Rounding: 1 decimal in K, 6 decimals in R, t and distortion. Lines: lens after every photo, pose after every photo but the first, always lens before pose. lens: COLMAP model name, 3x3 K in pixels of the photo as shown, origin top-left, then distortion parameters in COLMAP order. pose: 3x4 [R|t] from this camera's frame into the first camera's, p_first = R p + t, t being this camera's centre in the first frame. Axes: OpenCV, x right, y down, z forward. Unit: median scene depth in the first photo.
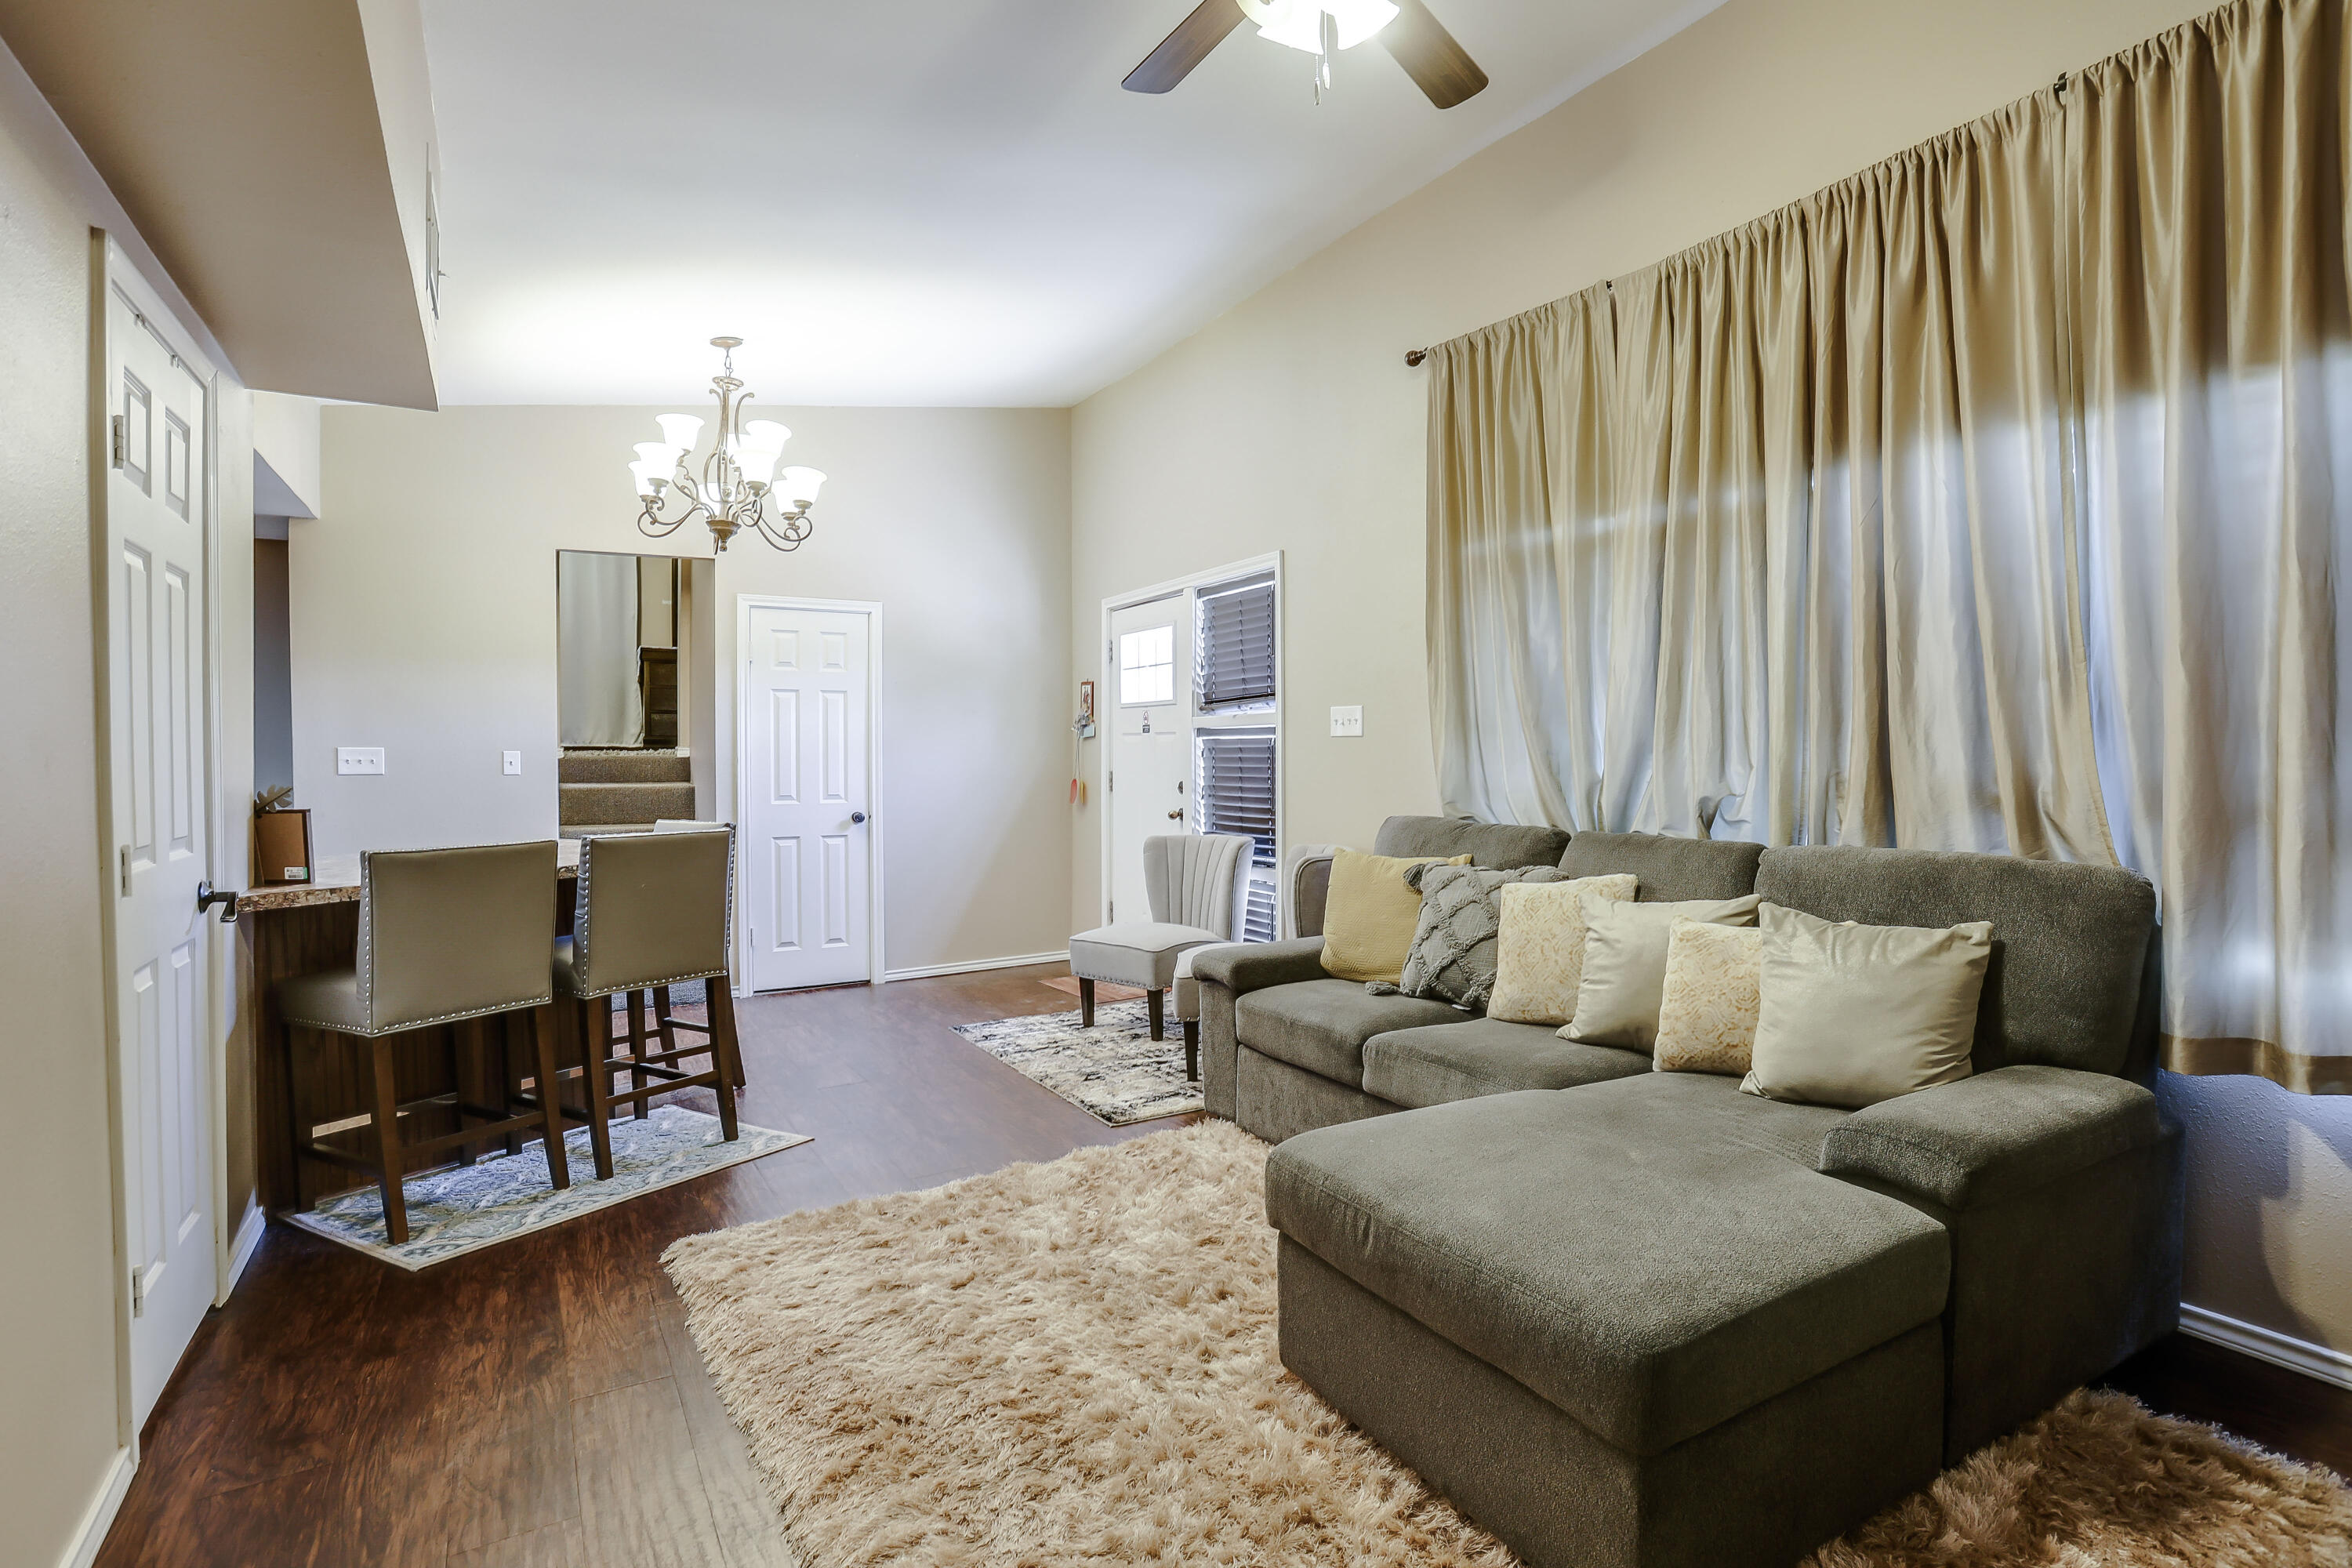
lens RADIAL K [[1164.8, 0, 1156.5], [0, 1164.8, 772.9], [0, 0, 1]] dist [-0.078621, 0.030177]
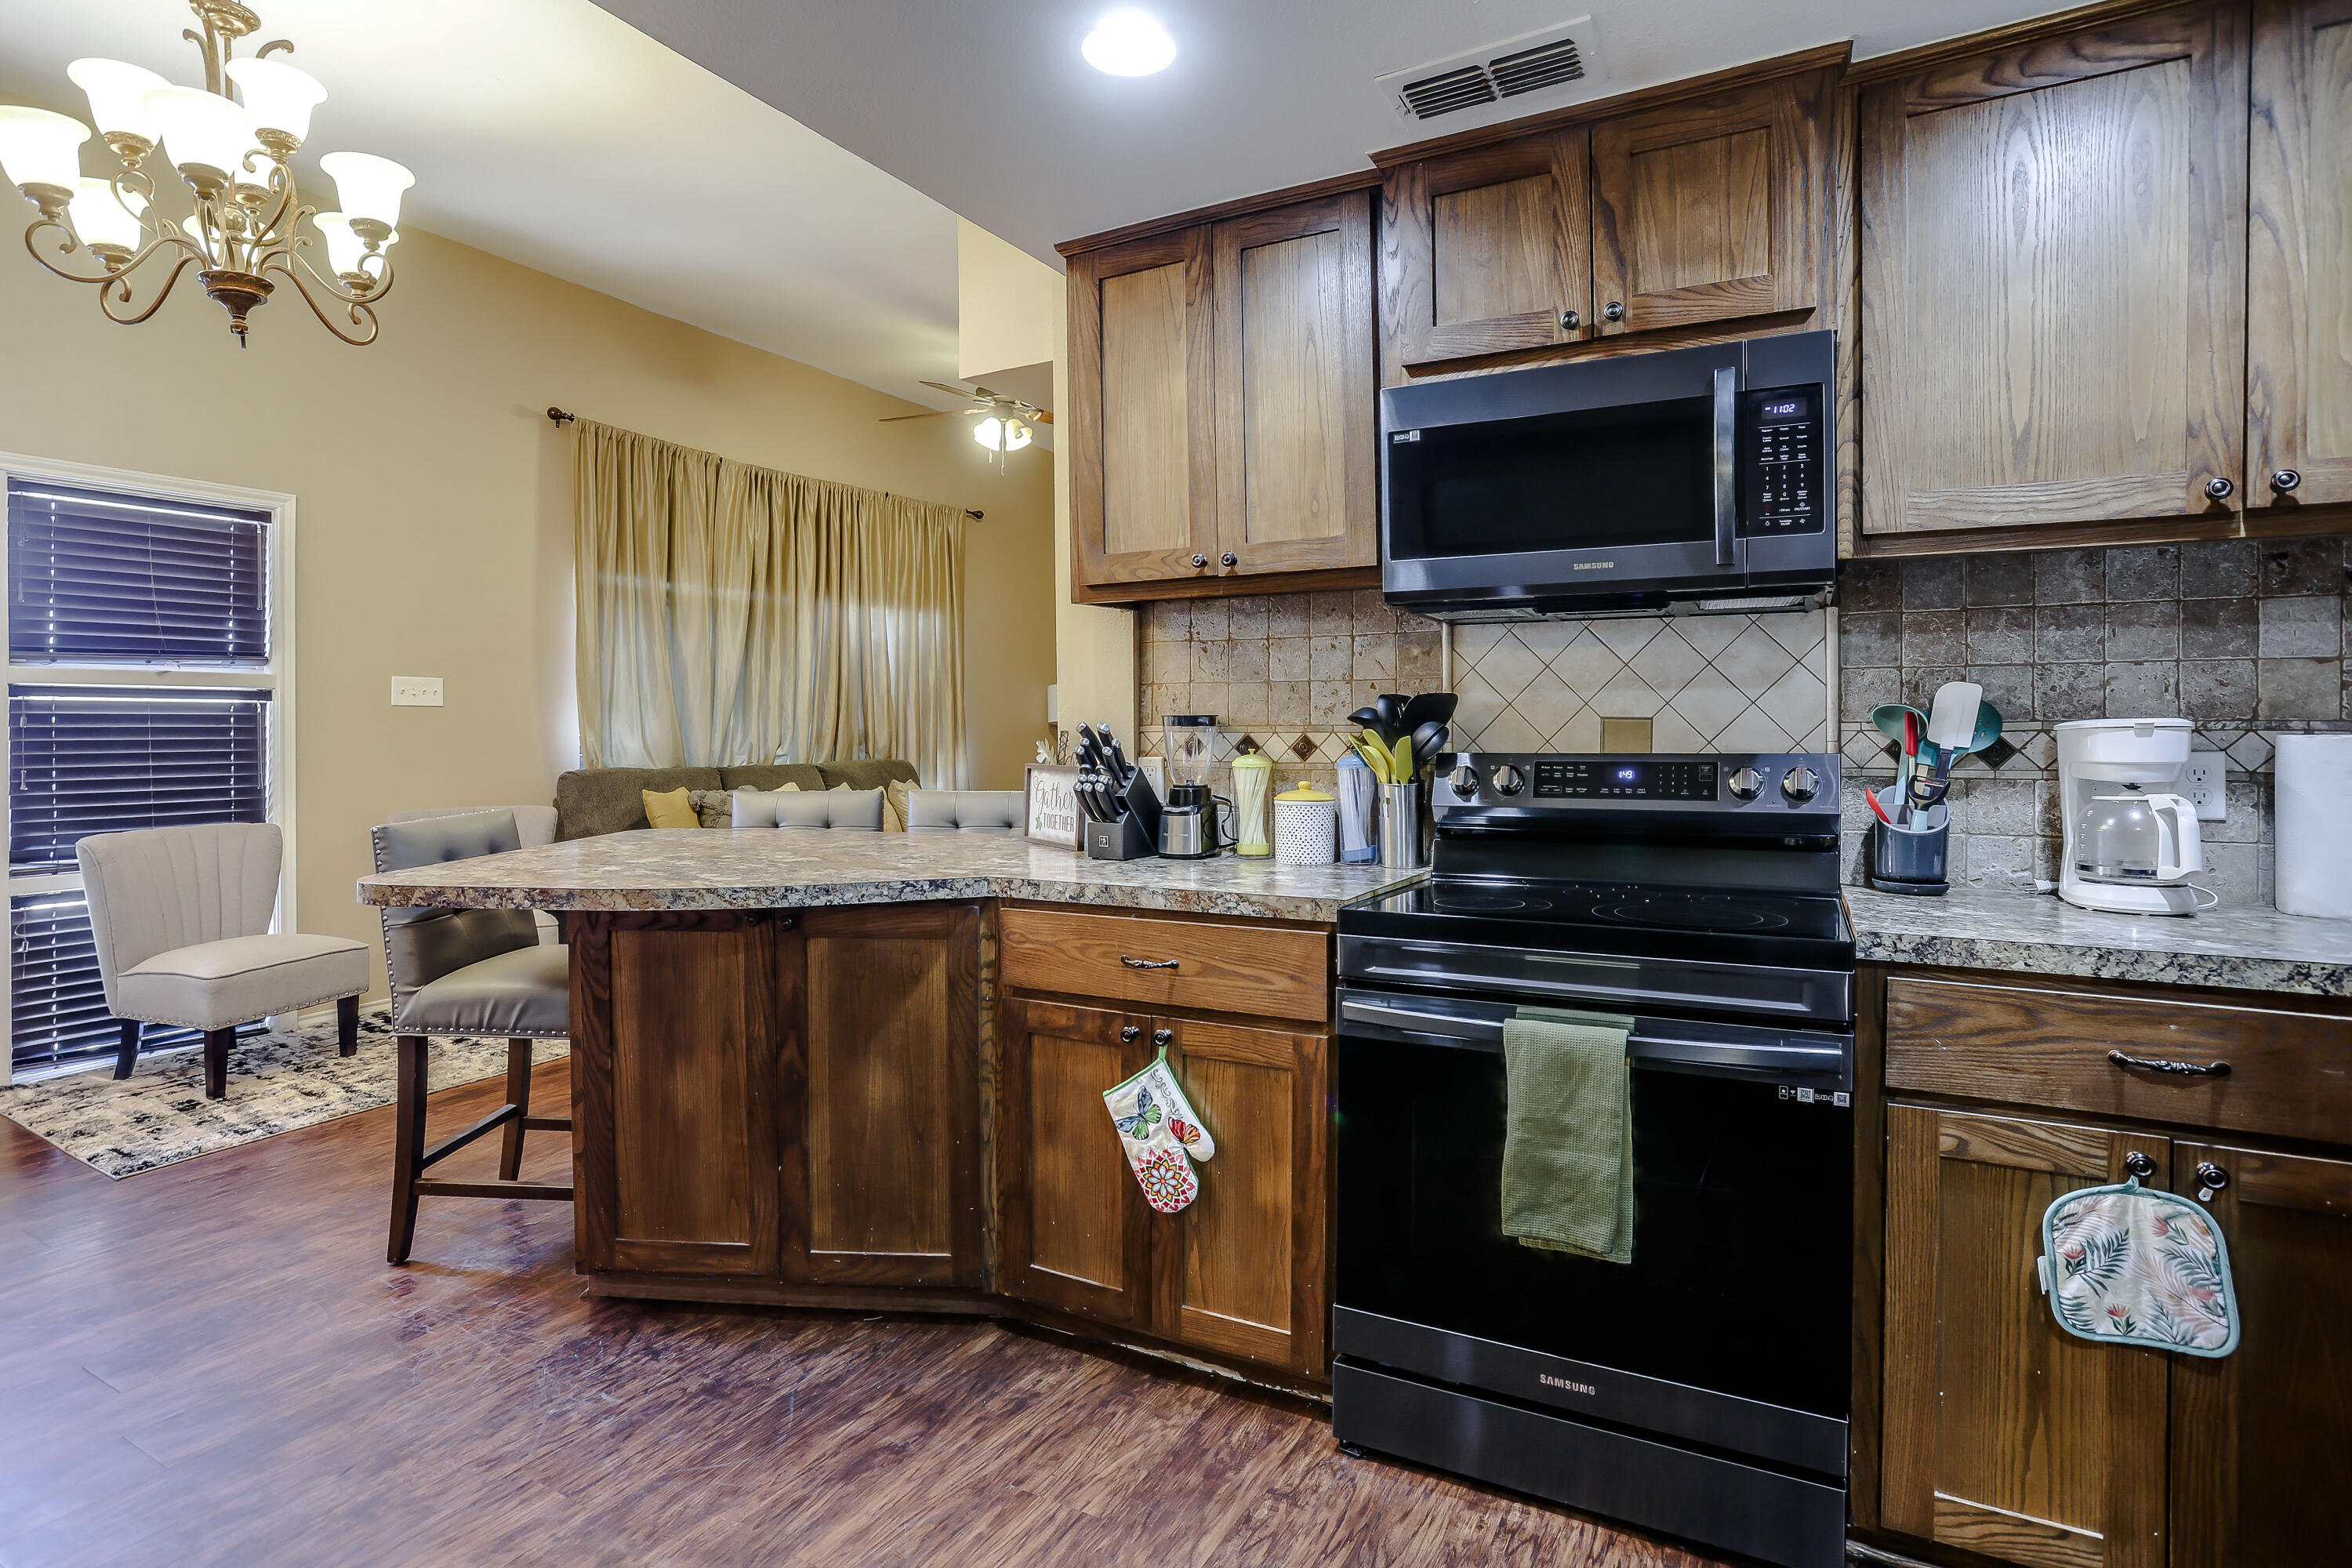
lens RADIAL K [[1282.5, 0, 1145.5], [0, 1282.5, 739.1], [0, 0, 1]] dist [-0.077483, 0.045977]
pose [[-0.508023, 0.003955, 0.861334, -1.177522], [0.027434, 0.999556, 0.011591, 0.003565], [-0.860906, 0.029518, -0.507906, 1.029670]]
